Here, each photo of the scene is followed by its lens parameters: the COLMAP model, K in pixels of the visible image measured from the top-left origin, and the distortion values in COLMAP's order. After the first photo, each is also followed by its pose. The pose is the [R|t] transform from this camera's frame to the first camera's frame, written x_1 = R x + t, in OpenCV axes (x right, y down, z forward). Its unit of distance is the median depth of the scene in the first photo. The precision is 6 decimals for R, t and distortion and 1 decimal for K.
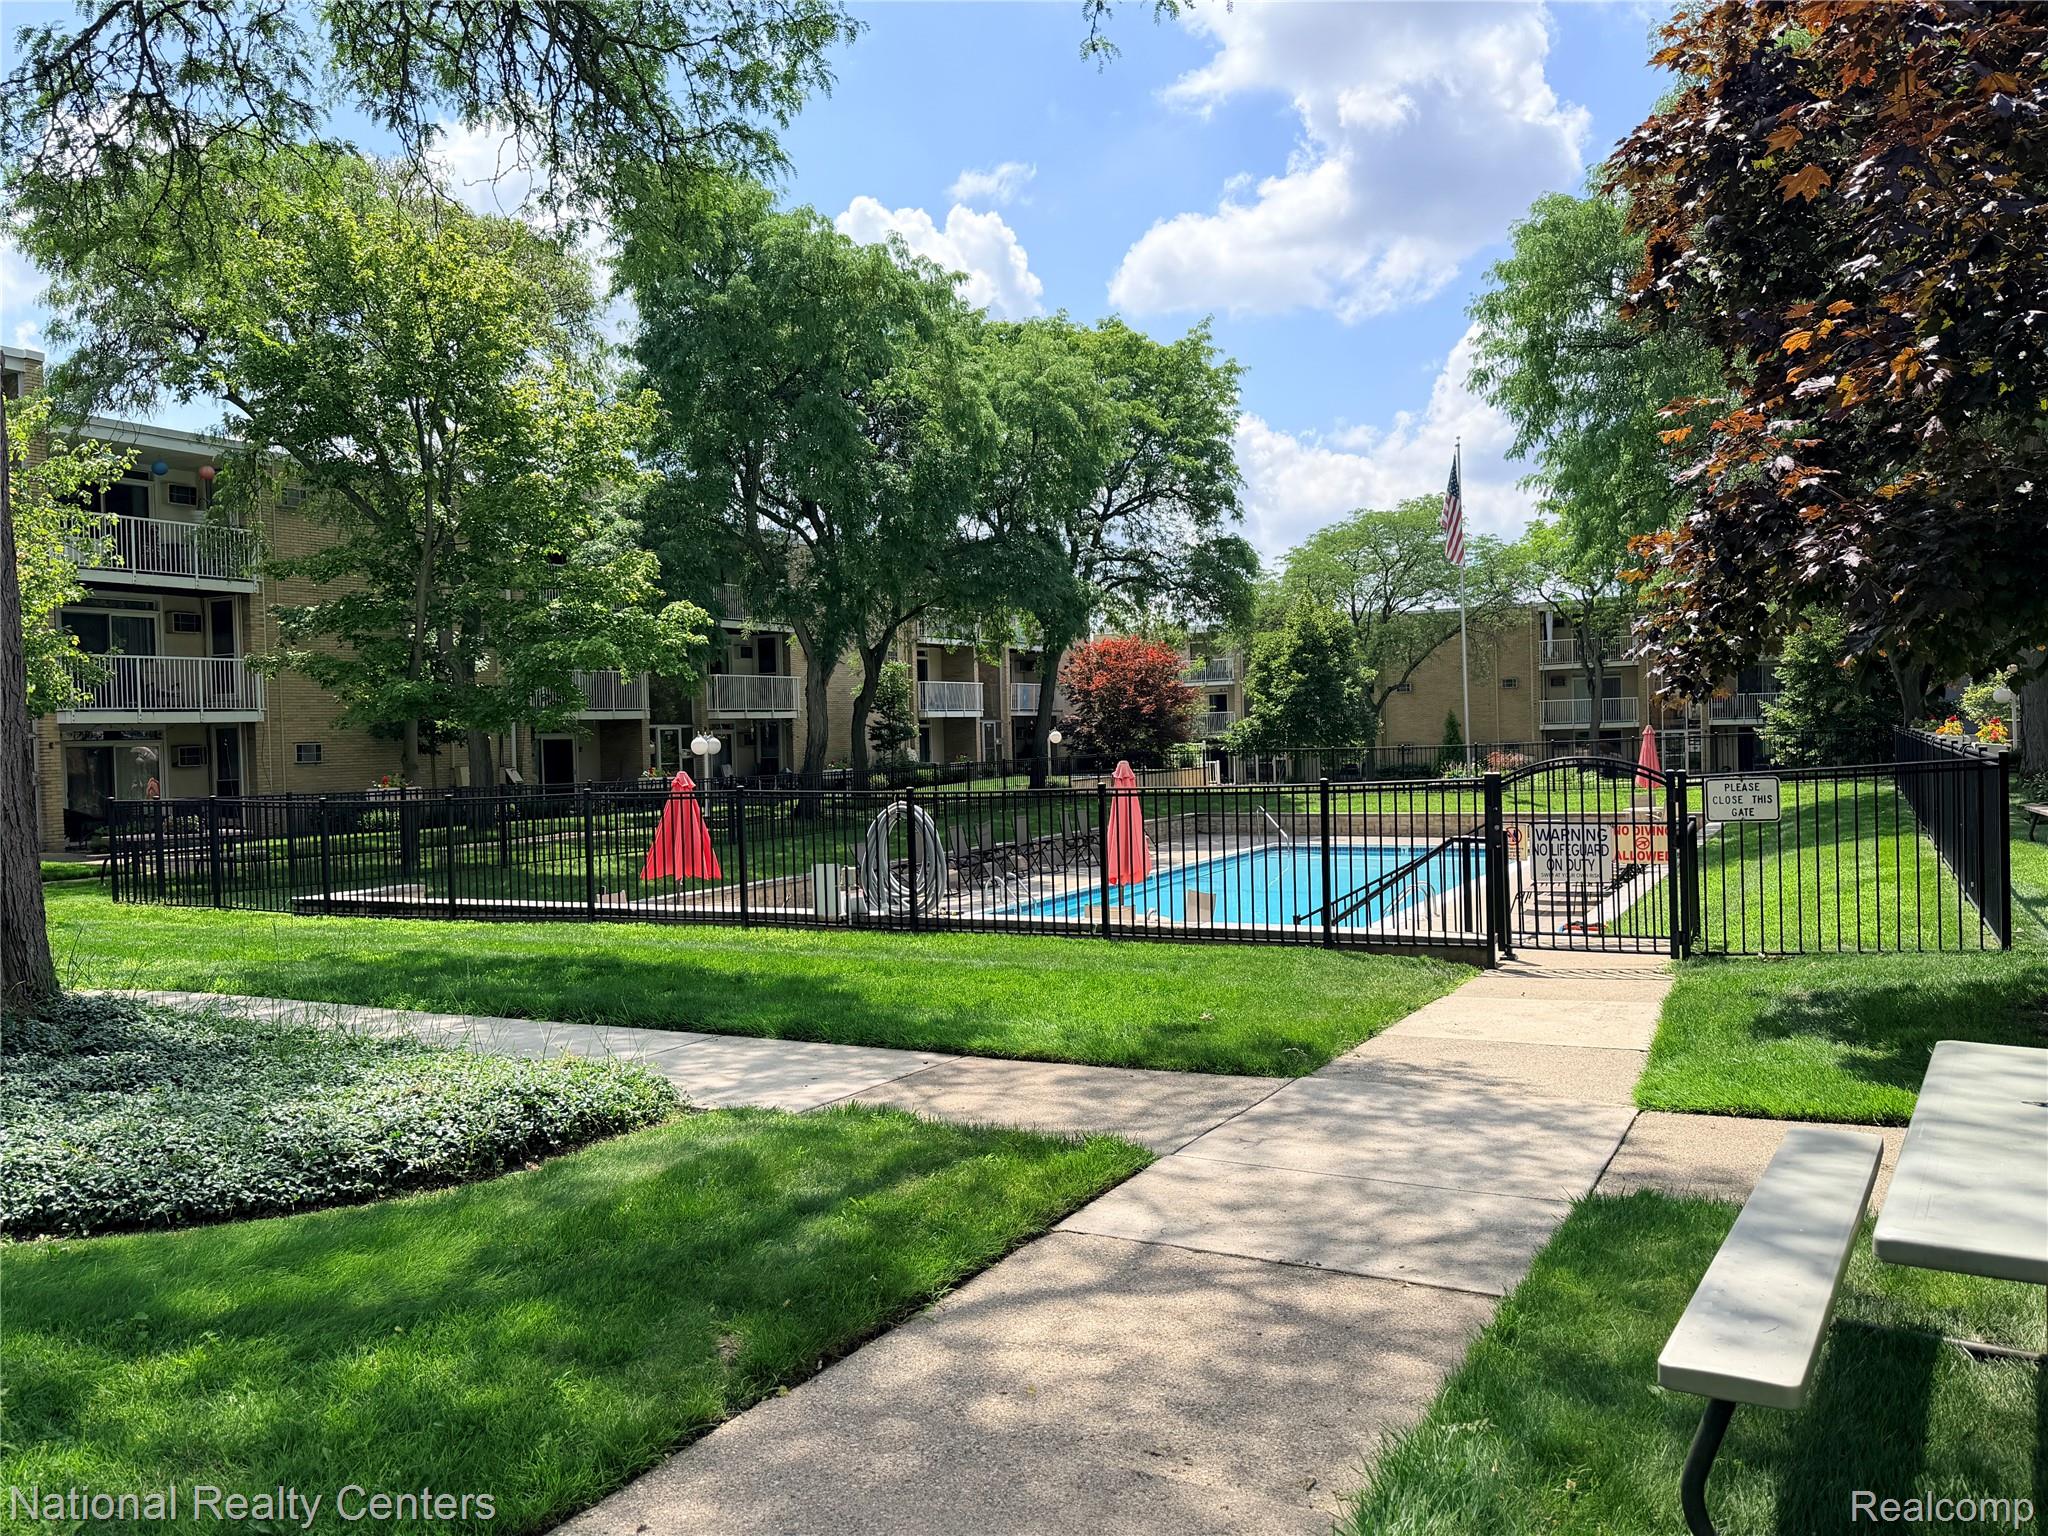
lens RADIAL K [[1517.5, 0, 1023.6], [0, 1517.5, 771.5], [0, 0, 1]] dist [-0.015234, -0.008589]
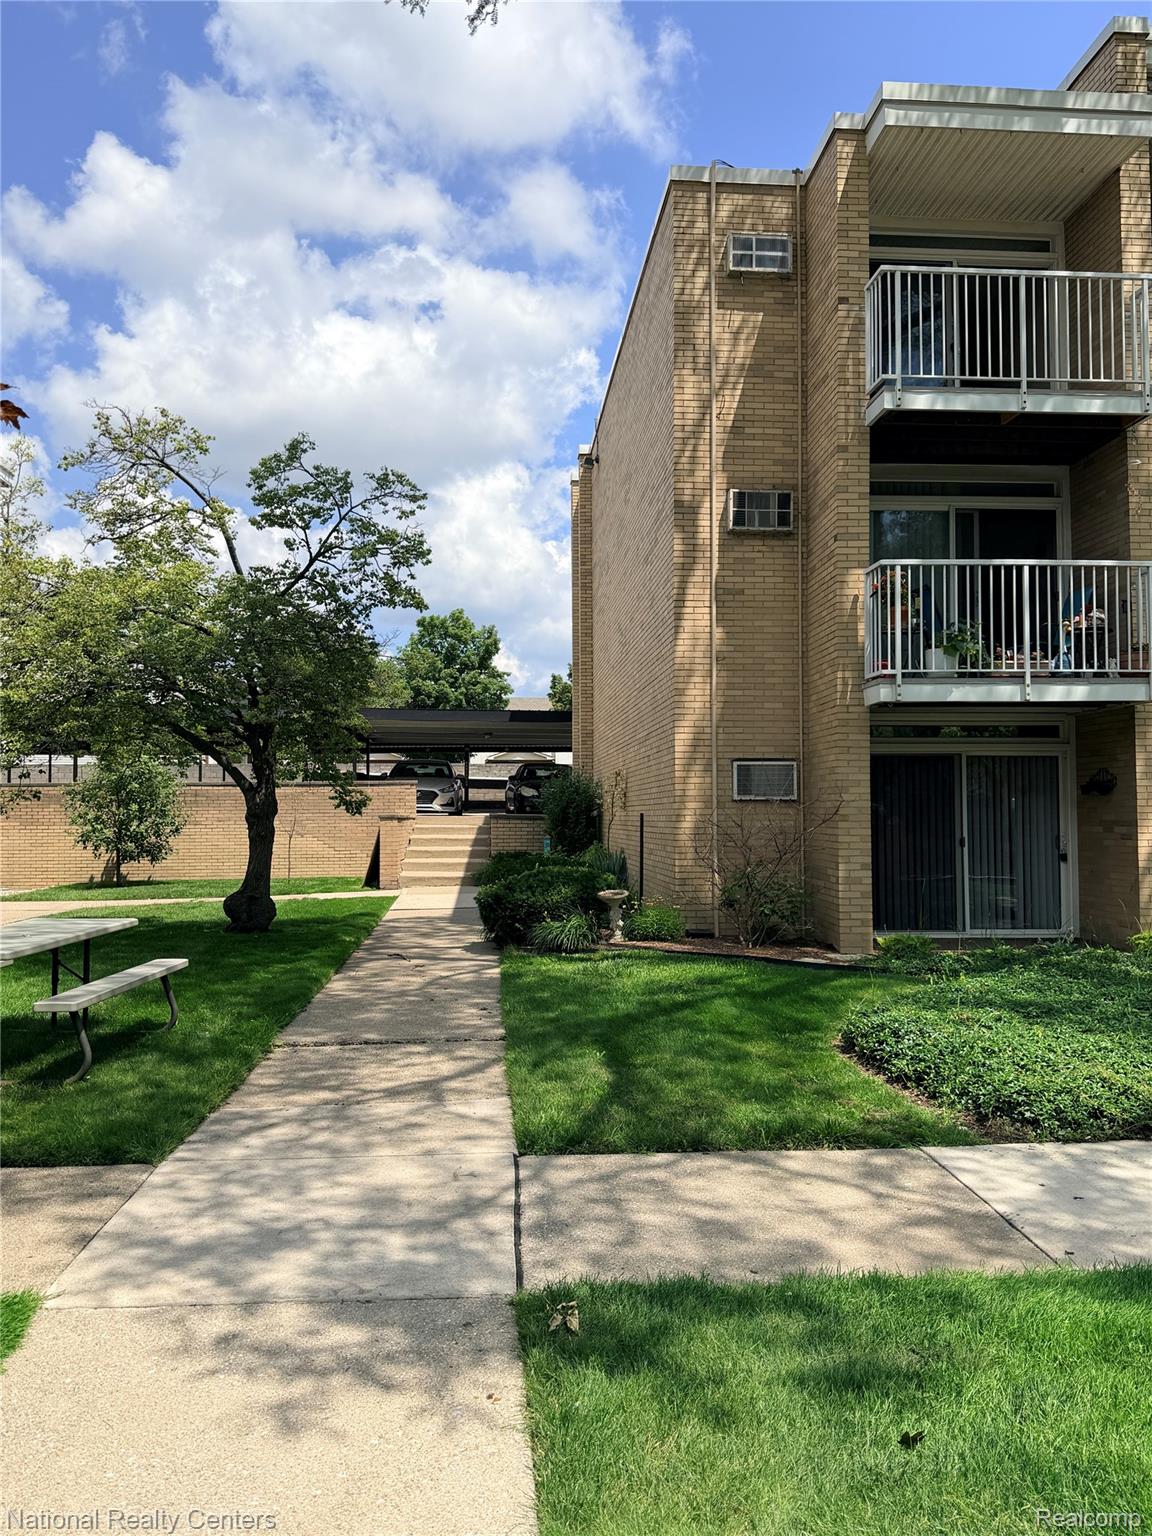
lens RADIAL K [[1138.1, 0, 578.8], [0, 1138.1, 769.3], [0, 0, 1]] dist [-0.015234, -0.008589]
pose [[-0.827606, 0.022387, -0.560864, 0.556601], [0.028720, 0.999584, -0.002482, -0.033812], [0.560575, -0.018162, -0.827905, 1.837156]]
